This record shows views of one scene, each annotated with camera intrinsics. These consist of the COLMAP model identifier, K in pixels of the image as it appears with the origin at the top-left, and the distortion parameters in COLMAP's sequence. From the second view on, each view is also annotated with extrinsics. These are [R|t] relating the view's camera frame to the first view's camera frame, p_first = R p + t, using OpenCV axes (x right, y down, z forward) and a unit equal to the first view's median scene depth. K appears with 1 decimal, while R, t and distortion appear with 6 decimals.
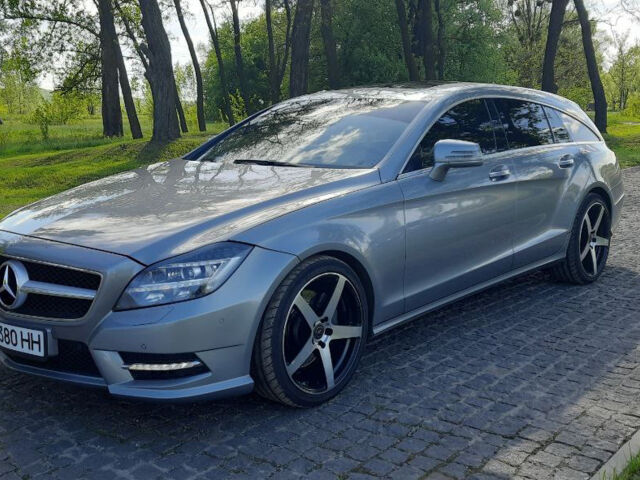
lens RADIAL K [[736.5, 0, 324.1], [0, 736.5, 241.8], [0, 0, 1]] dist [0.171135, -0.365134]
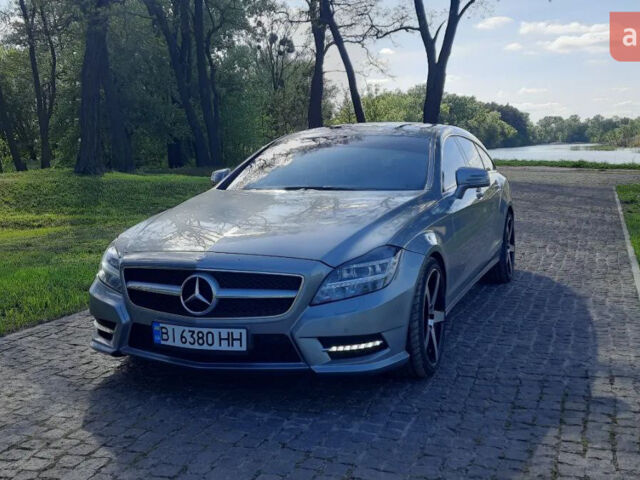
lens RADIAL K [[736.5, 0, 324.1], [0, 736.5, 241.8], [0, 0, 1]] dist [0.171135, -0.365134]
pose [[0.943305, -0.047066, 0.328572, -0.634023], [0.064815, 0.996959, -0.043270, 0.040292], [-0.325536, 0.062113, 0.943487, -0.156565]]
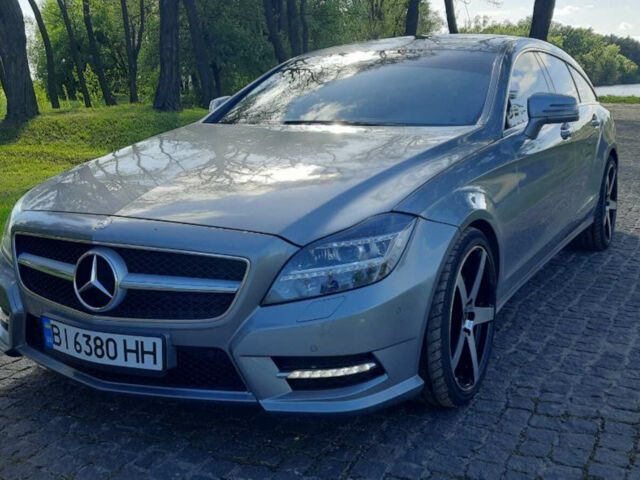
lens RADIAL K [[736.5, 0, 324.1], [0, 736.5, 241.8], [0, 0, 1]] dist [0.171135, -0.365134]
pose [[0.979433, -0.045188, 0.196642, -0.355138], [0.039826, 0.998721, 0.031141, 0.003682], [-0.197798, -0.022669, 0.979981, 0.218513]]
